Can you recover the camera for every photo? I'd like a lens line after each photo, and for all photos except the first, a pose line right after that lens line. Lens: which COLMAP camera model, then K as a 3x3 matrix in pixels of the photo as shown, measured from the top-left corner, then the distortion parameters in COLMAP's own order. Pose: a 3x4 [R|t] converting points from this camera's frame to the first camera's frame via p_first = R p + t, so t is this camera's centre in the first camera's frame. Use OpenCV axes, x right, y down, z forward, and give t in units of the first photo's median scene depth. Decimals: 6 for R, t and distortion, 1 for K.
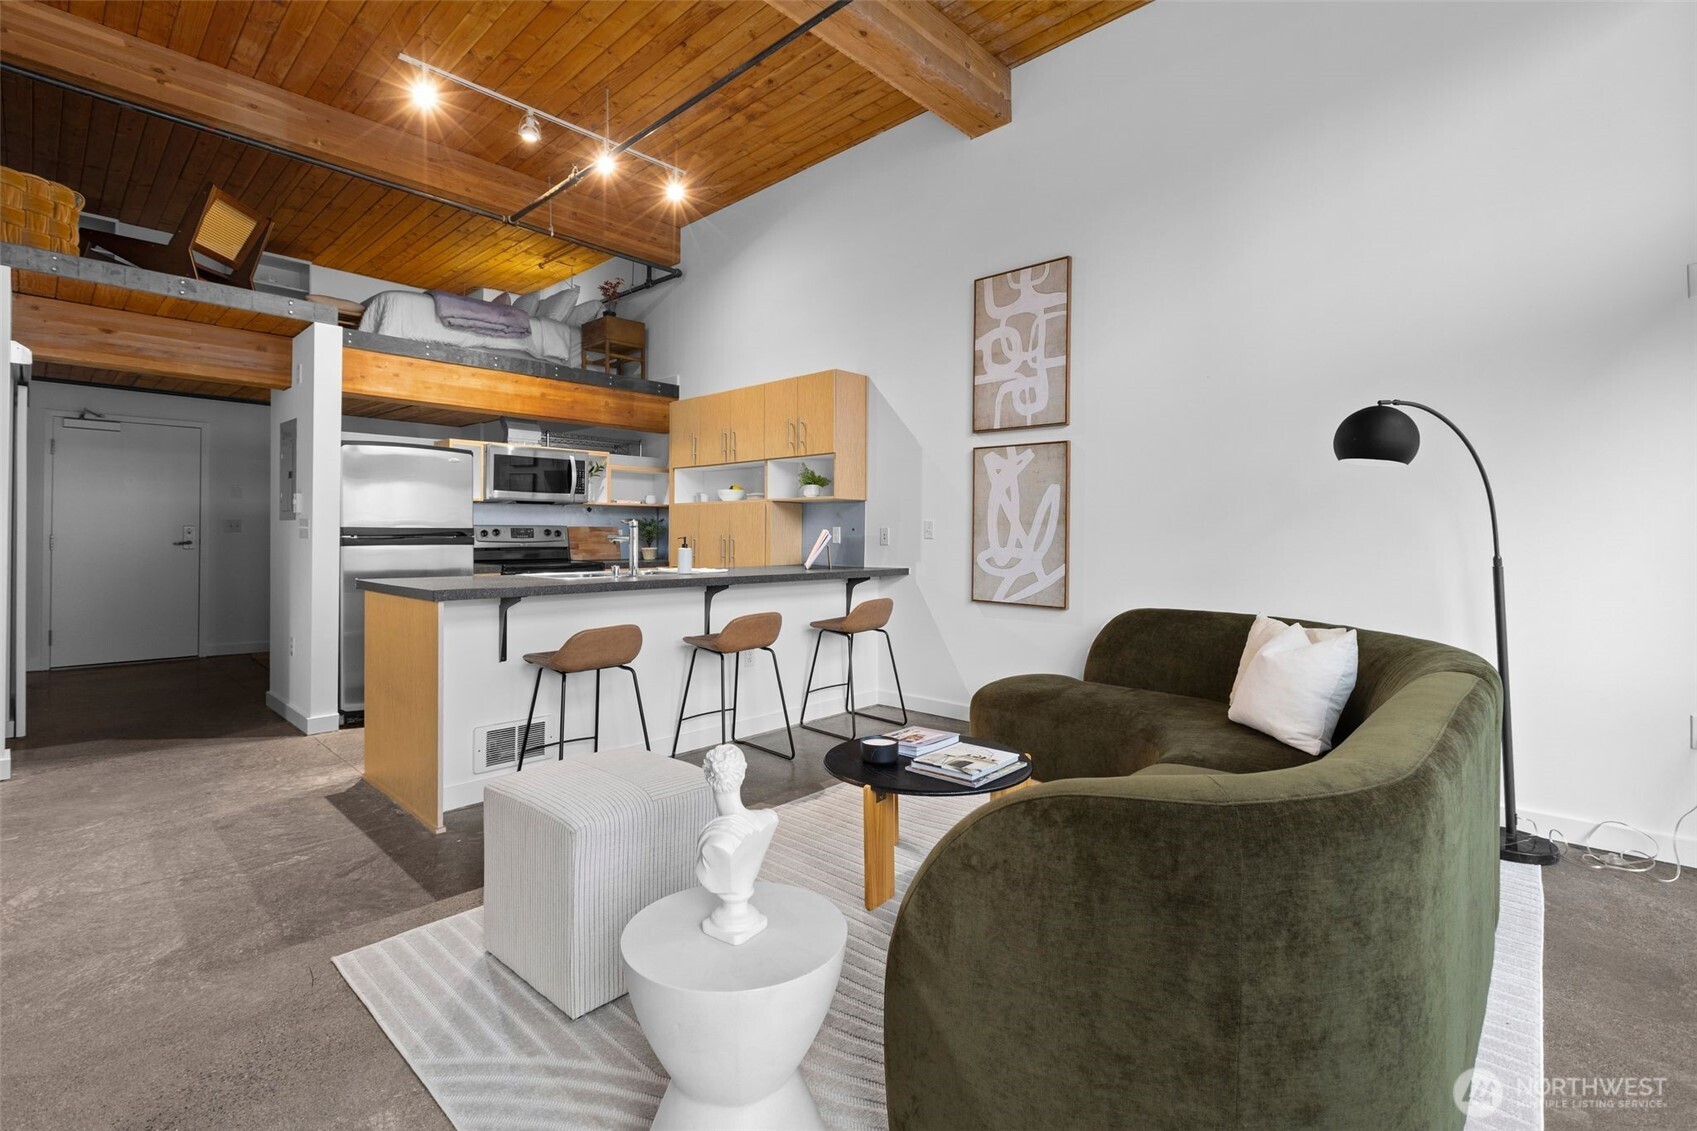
lens RADIAL K [[758.0, 0, 848.3], [0, 758.0, 532.8], [0, 0, 1]] dist [-0.000062, -0.000477]
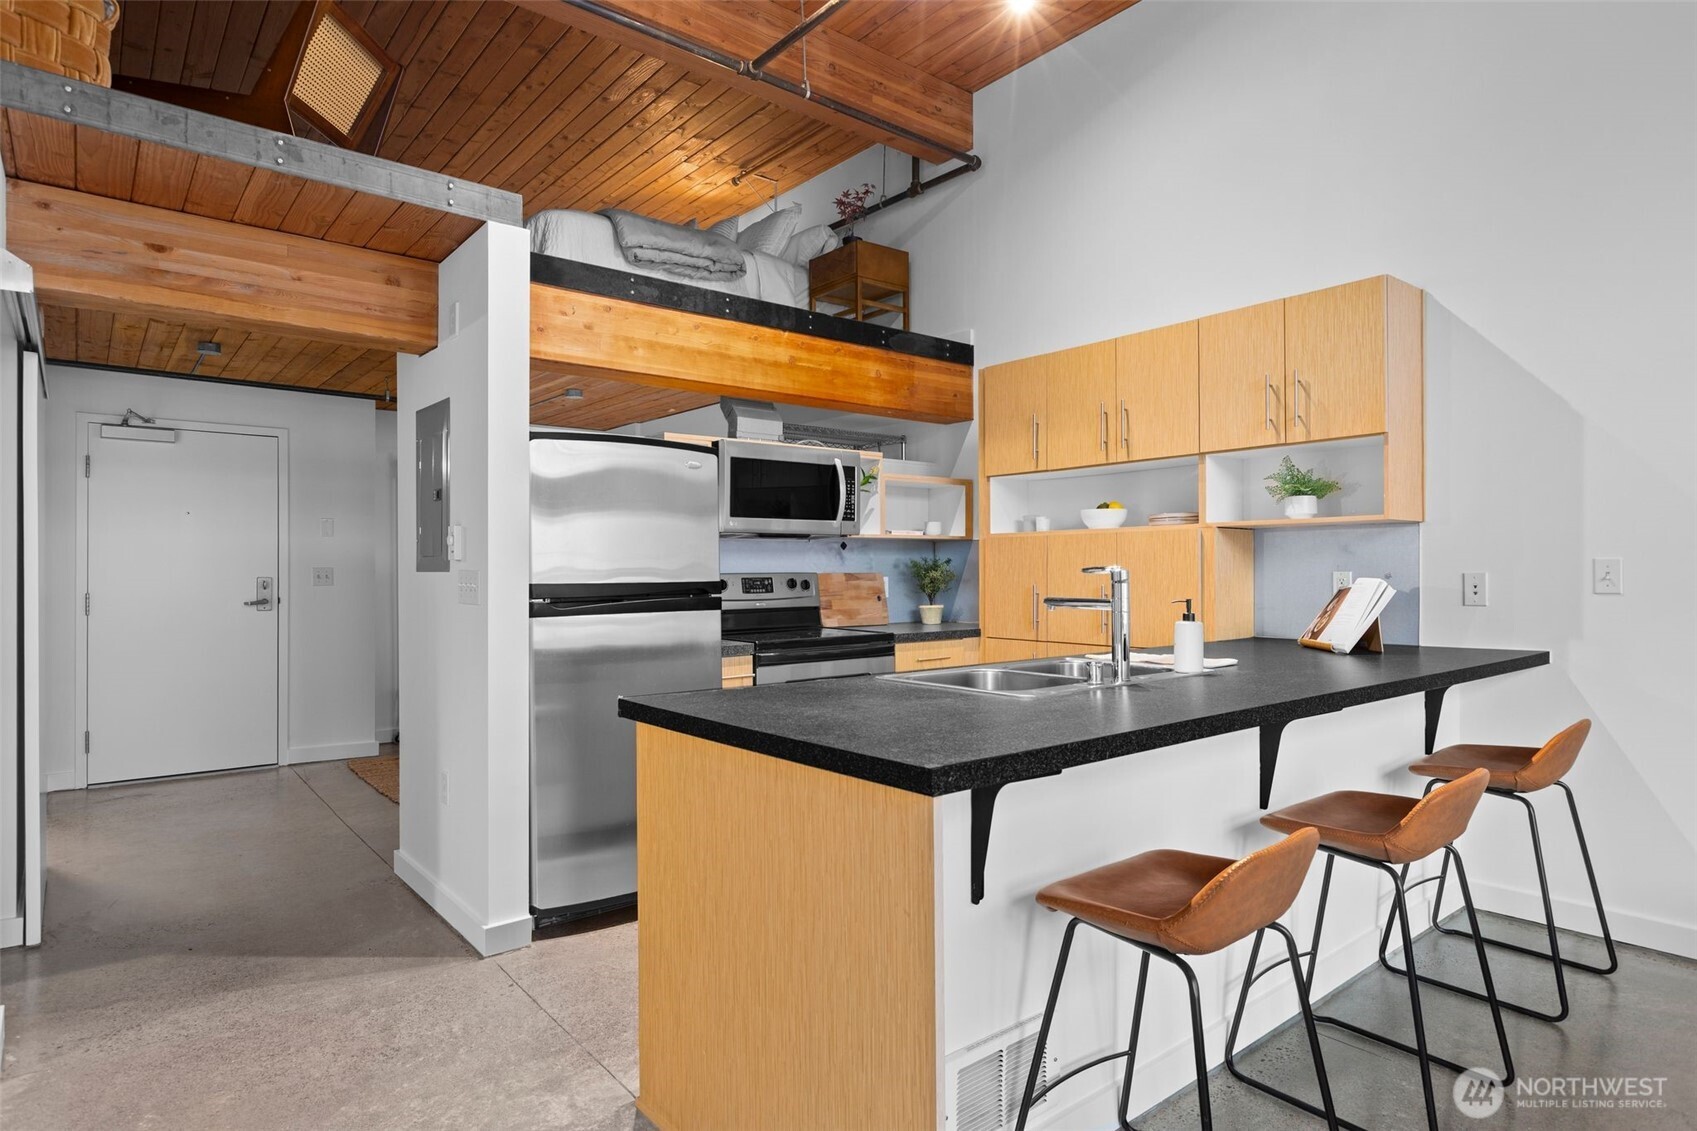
lens RADIAL K [[931.2, 0, 848.5], [0, 931.2, 565.5], [0, 0, 1]] dist [0.001377, 0.002046]
pose [[0.990606, -0.011851, -0.136236, -0.283057], [0.011489, 0.999928, -0.003449, -0.014001], [0.136267, 0.001851, 0.990670, 0.286903]]
